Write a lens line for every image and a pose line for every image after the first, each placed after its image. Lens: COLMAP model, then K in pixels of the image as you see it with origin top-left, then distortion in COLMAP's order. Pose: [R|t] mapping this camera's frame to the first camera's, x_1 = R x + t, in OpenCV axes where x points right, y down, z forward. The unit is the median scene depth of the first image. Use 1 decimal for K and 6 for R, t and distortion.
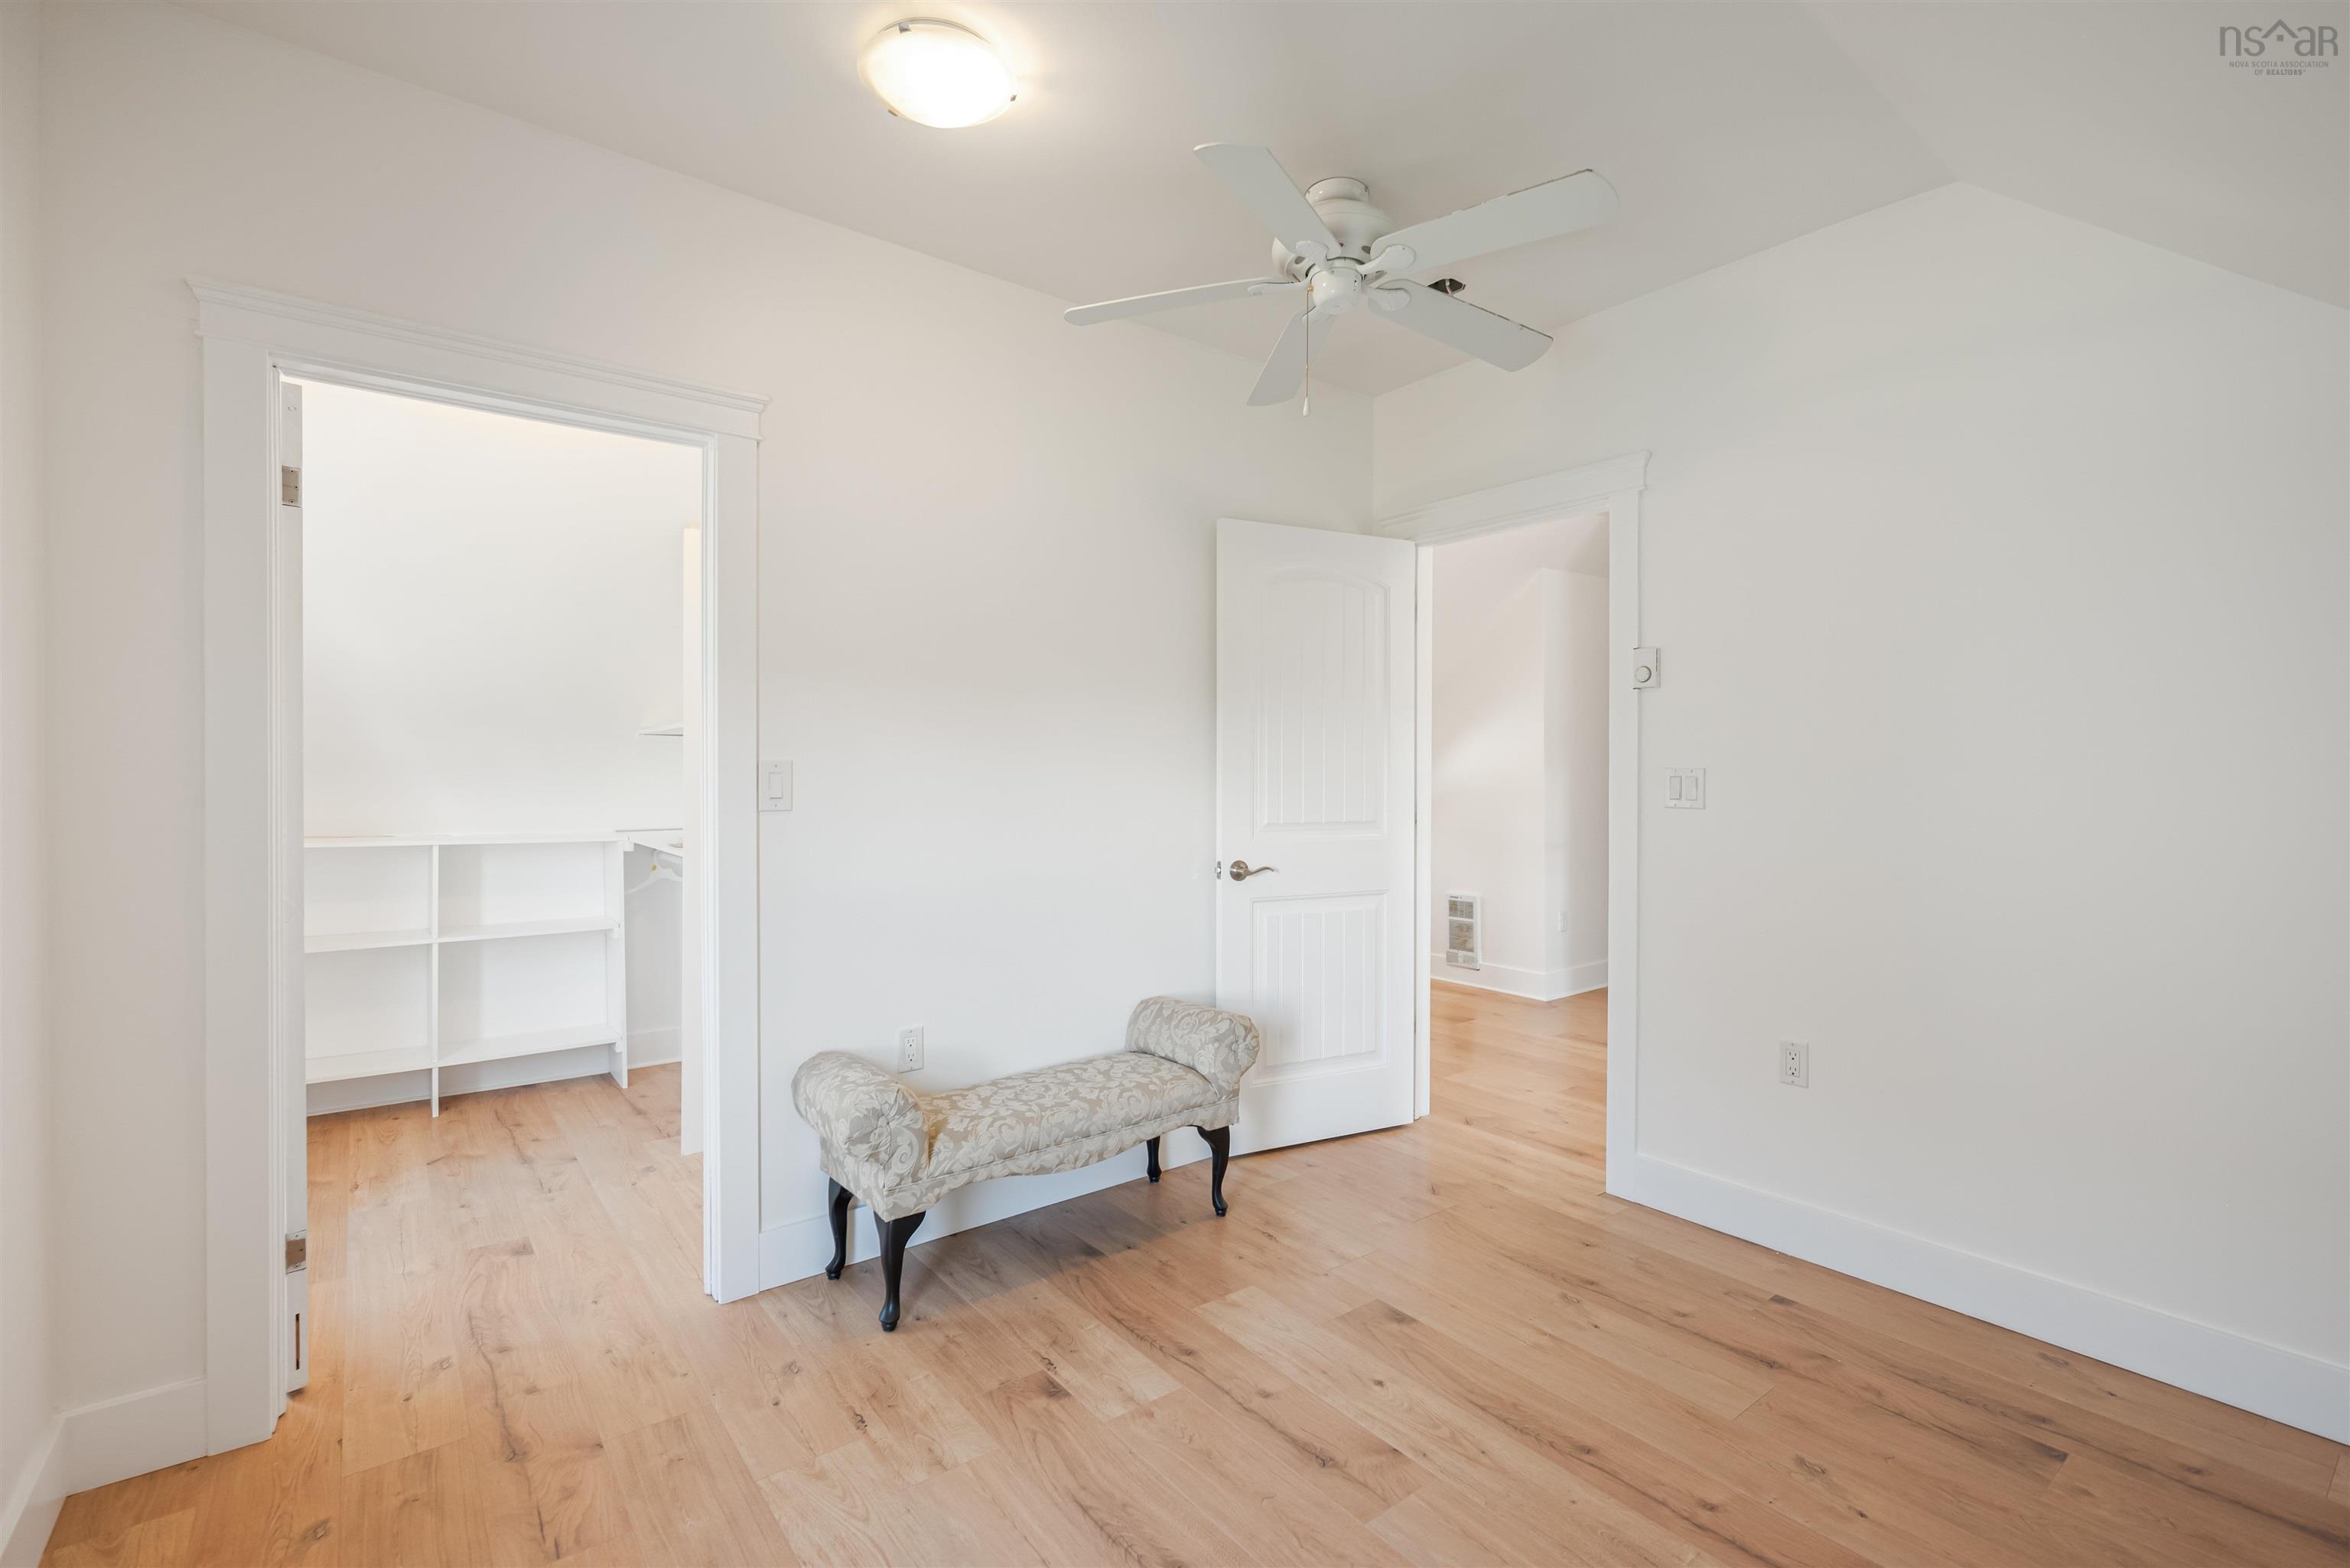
lens RADIAL K [[1067.0, 0, 1180.7], [0, 1067.0, 774.5], [0, 0, 1]] dist [0.004624, -0.002348]
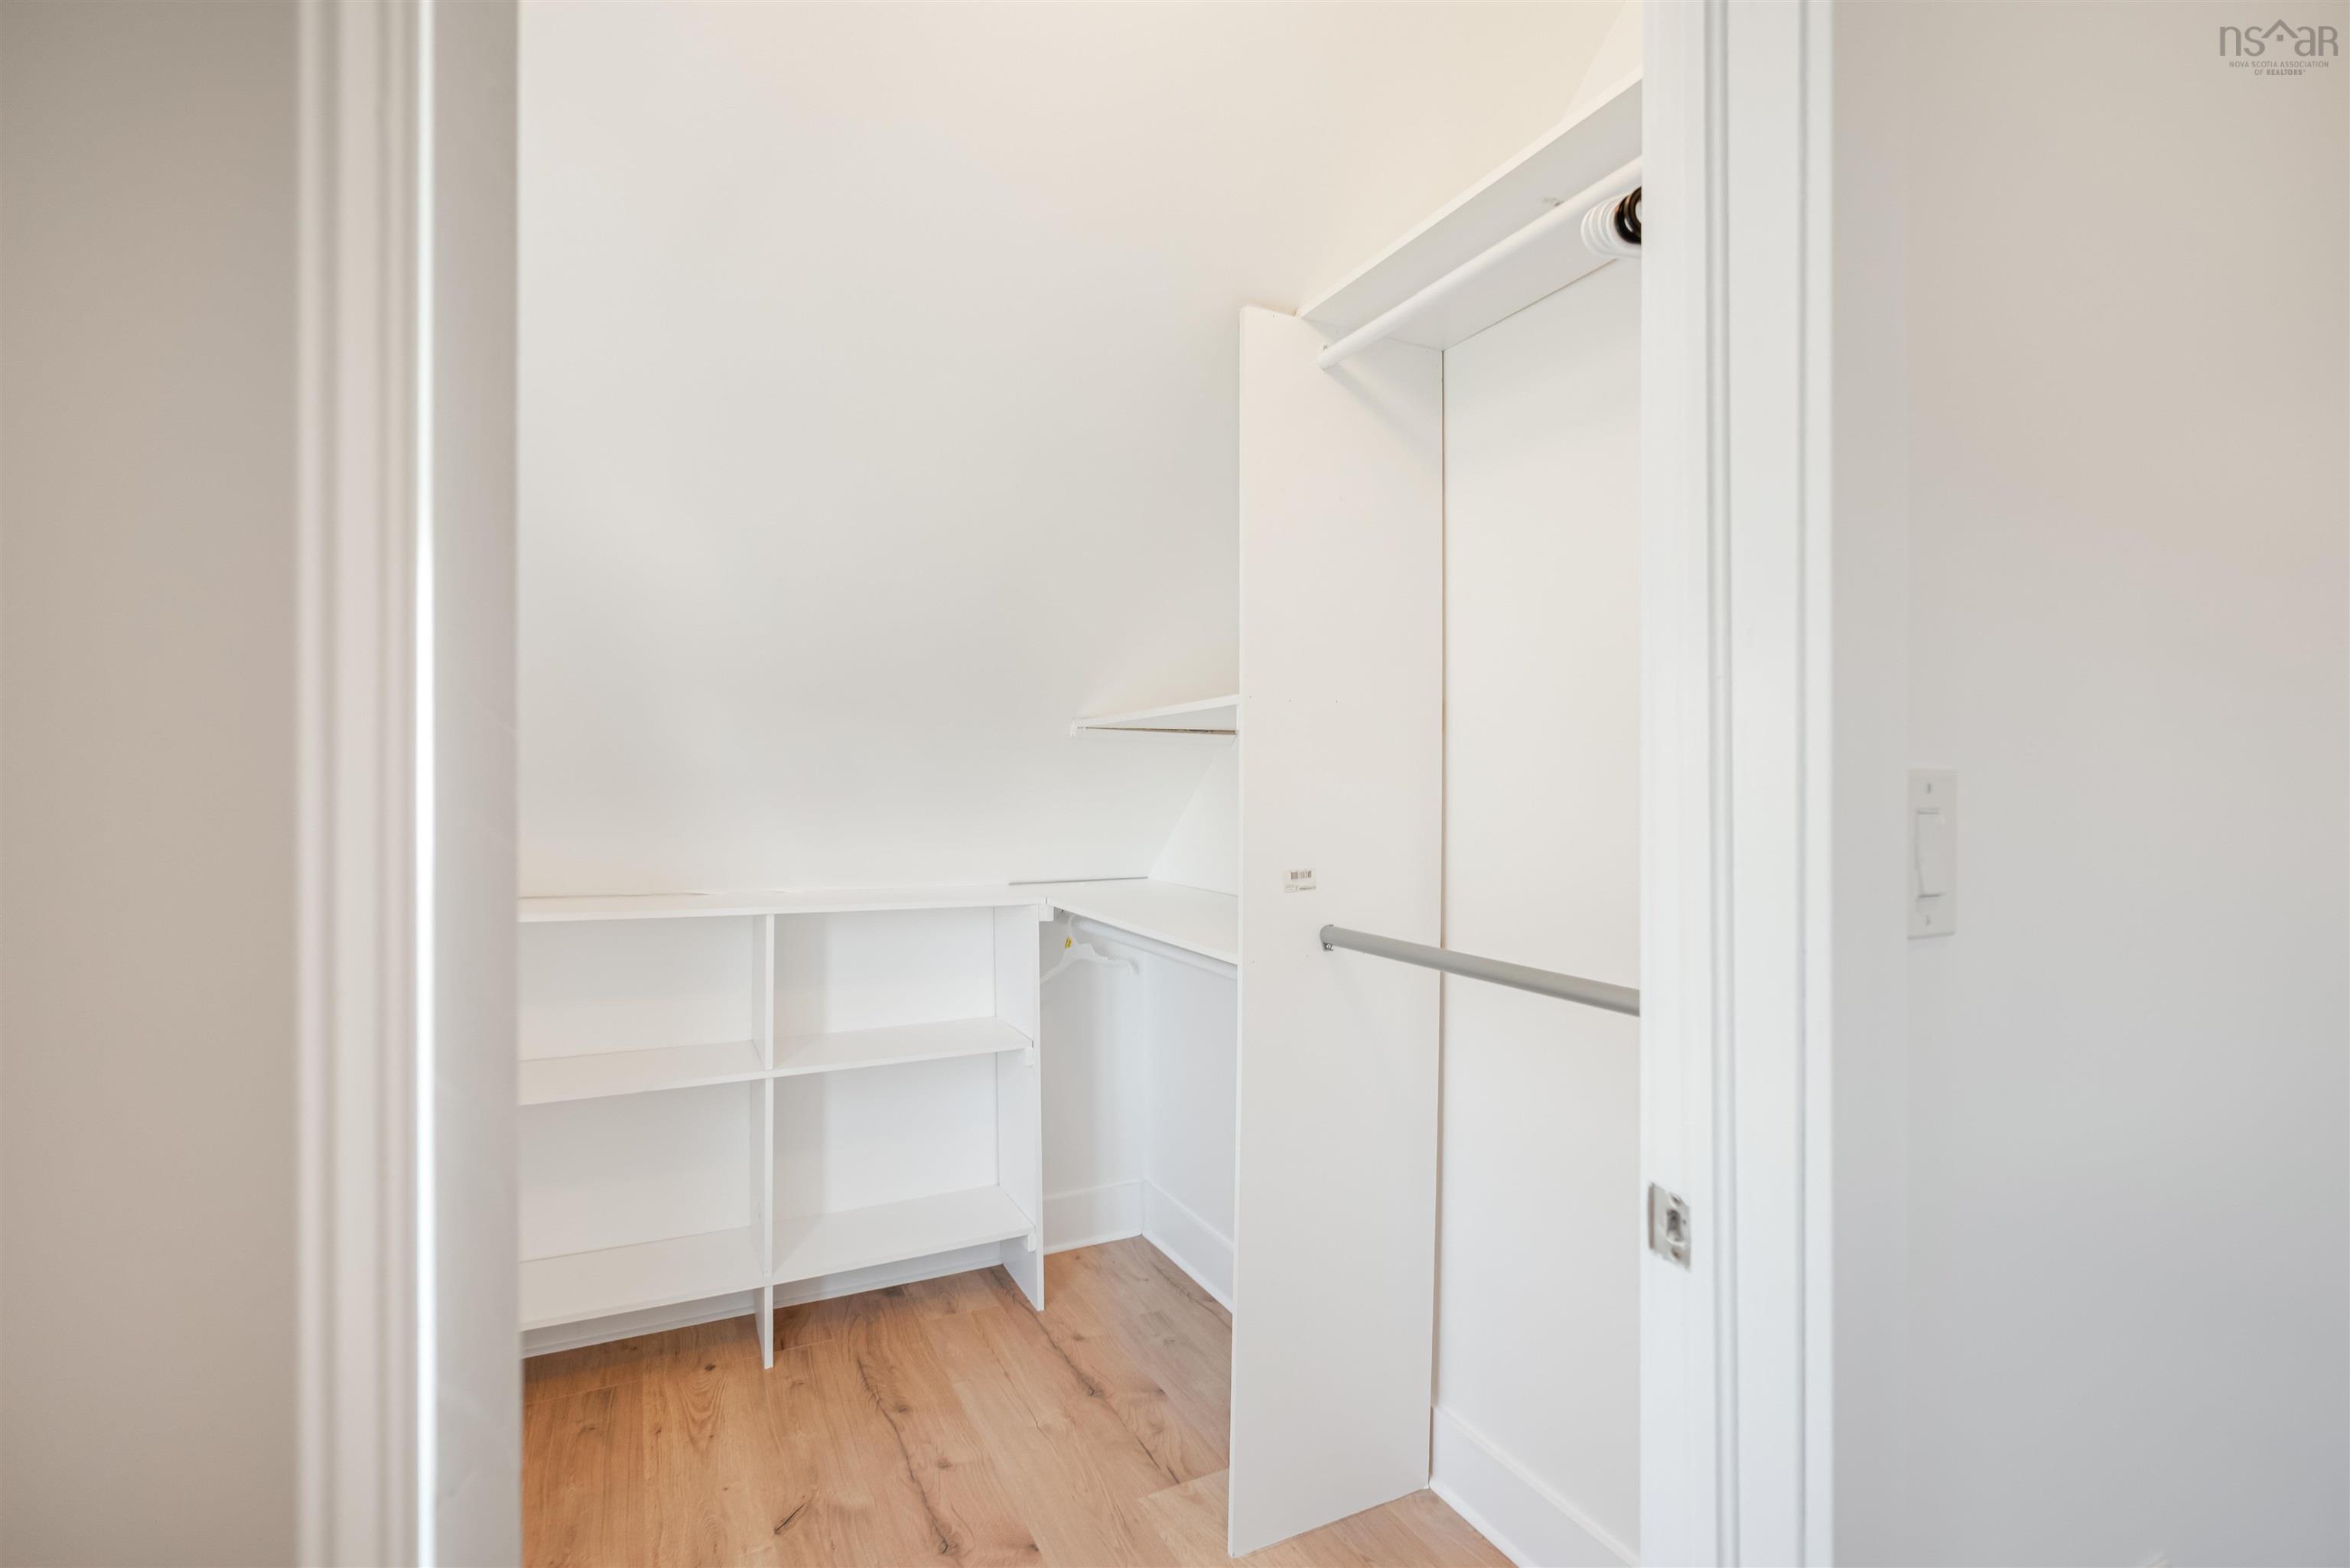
lens RADIAL K [[1067.0, 0, 1169.8], [0, 1067.0, 782.5], [0, 0, 1]] dist [0.004624, -0.002348]
pose [[0.981690, -0.005538, -0.190405, -0.351380], [0.004240, 0.999965, -0.007226, -0.002540], [0.190439, 0.006287, 0.981679, 0.441283]]
